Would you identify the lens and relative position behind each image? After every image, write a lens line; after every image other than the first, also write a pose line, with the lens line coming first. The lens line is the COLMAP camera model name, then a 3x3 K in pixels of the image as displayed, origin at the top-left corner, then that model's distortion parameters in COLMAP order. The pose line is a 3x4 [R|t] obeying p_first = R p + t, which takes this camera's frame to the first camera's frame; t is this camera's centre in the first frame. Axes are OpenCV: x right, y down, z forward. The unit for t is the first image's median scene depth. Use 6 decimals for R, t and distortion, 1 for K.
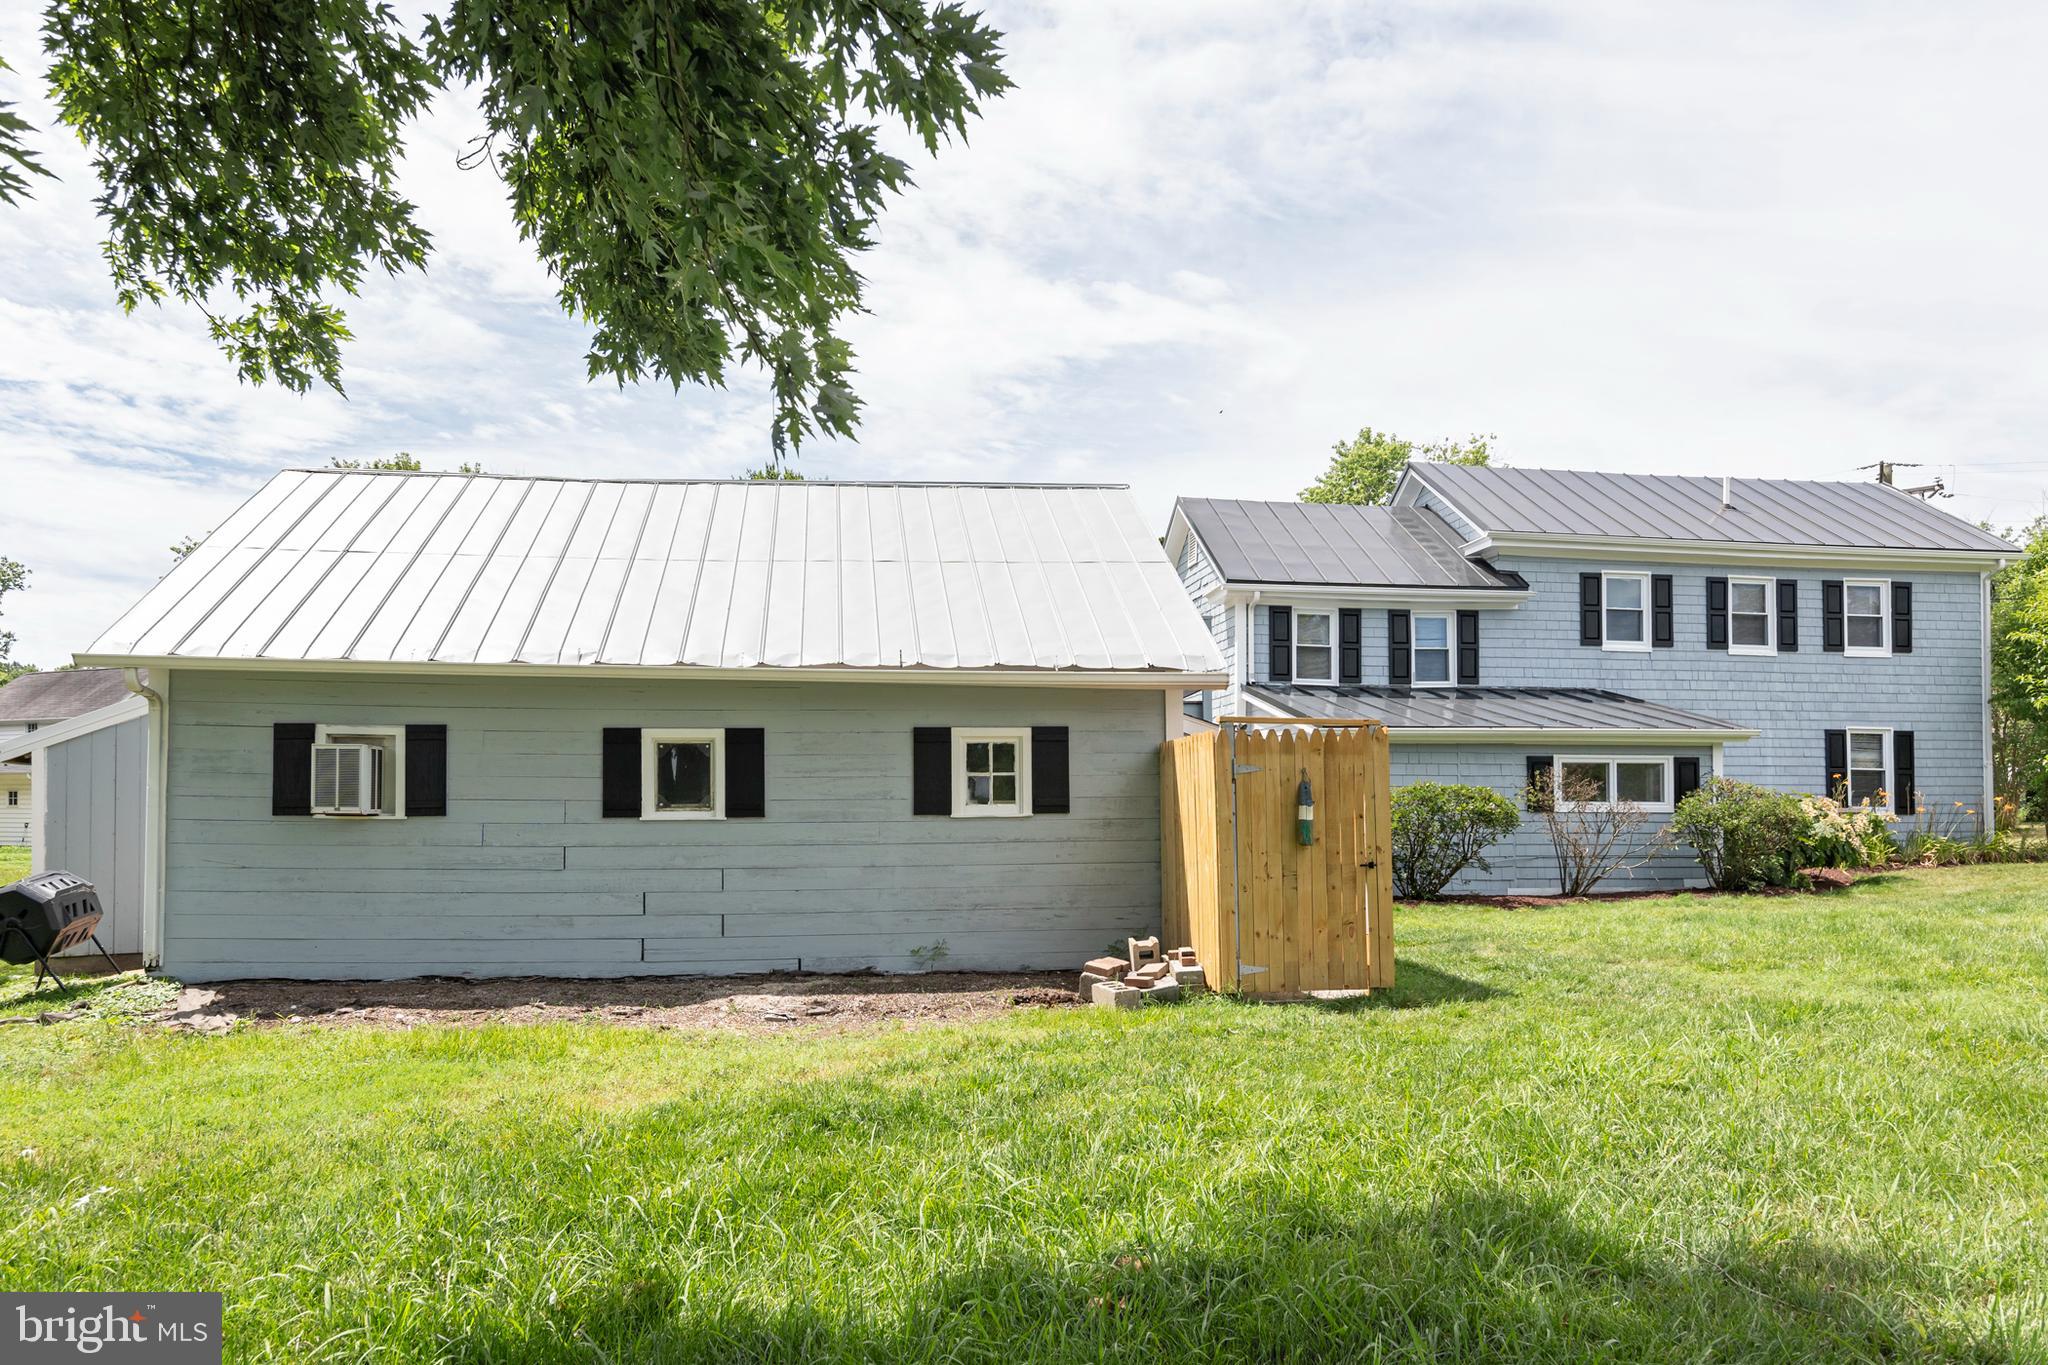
lens RADIAL K [[1174.7, 0, 1081.7], [0, 1174.7, 793.9], [0, 0, 1]] dist [-0.004561, -0.003314]
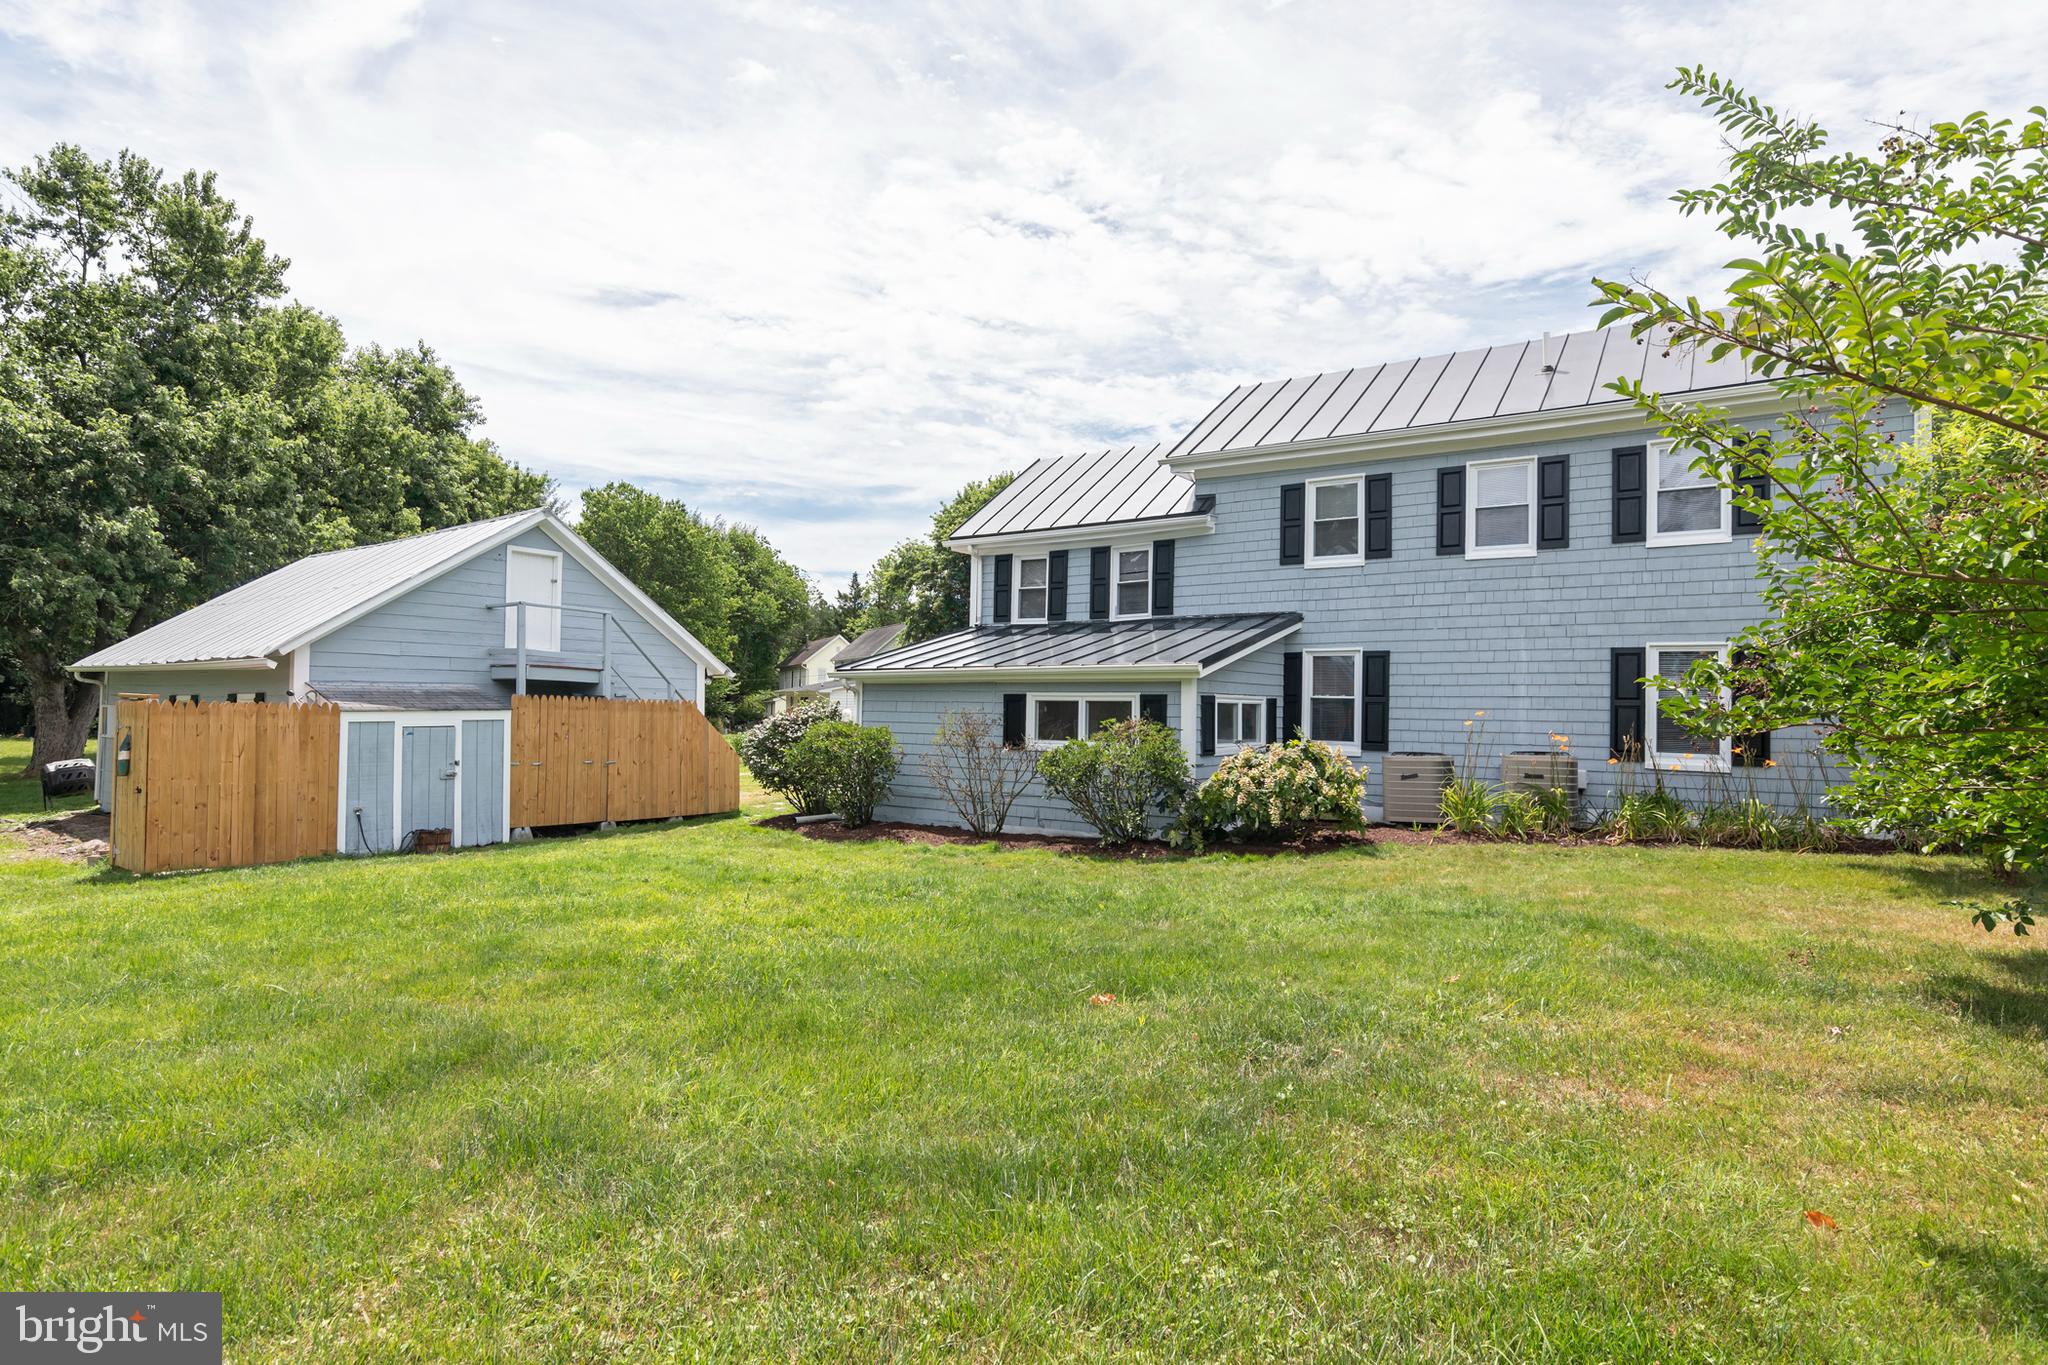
lens RADIAL K [[1043.8, 0, 1027.9], [0, 1043.8, 671.6], [0, 0, 1]] dist [0.006123, 0.001172]
pose [[0.769742, -0.018061, -0.638100, 0.778166], [-0.000602, 0.999579, -0.029019, -0.020389], [0.638355, 0.022722, 0.769407, 0.251028]]
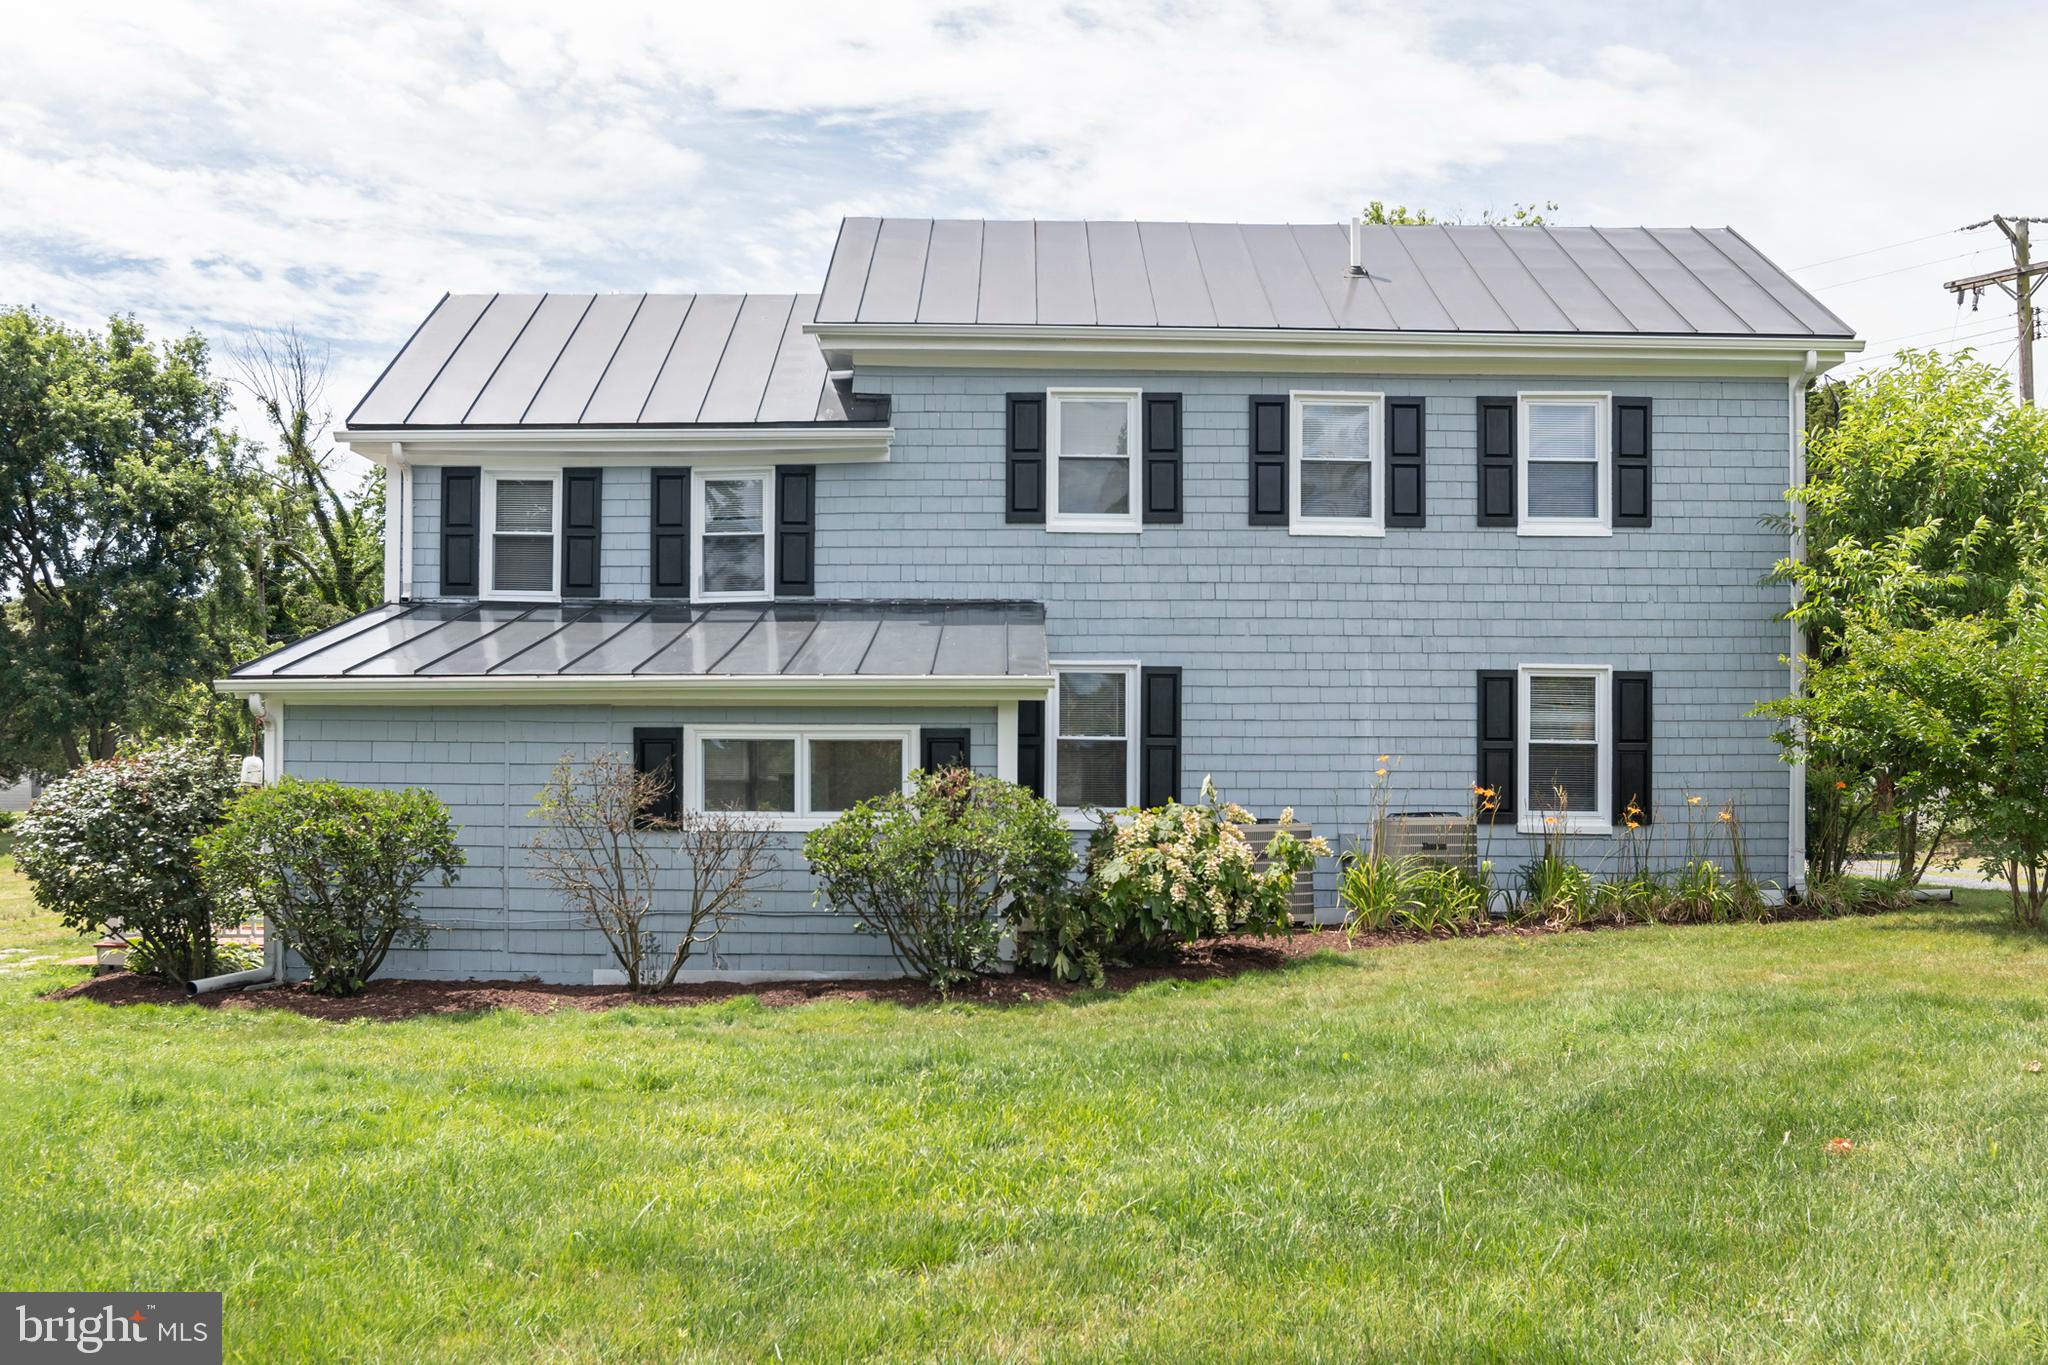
lens RADIAL K [[1772.8, 0, 1024.6], [0, 1772.8, 768.6], [0, 0, 1]] dist [-0.064465, -0.015804]
pose [[0.993618, -0.002654, -0.112763, 0.520905], [0.002859, 0.999995, 0.001661, -0.011123], [0.112758, -0.001973, 0.993621, 0.162726]]
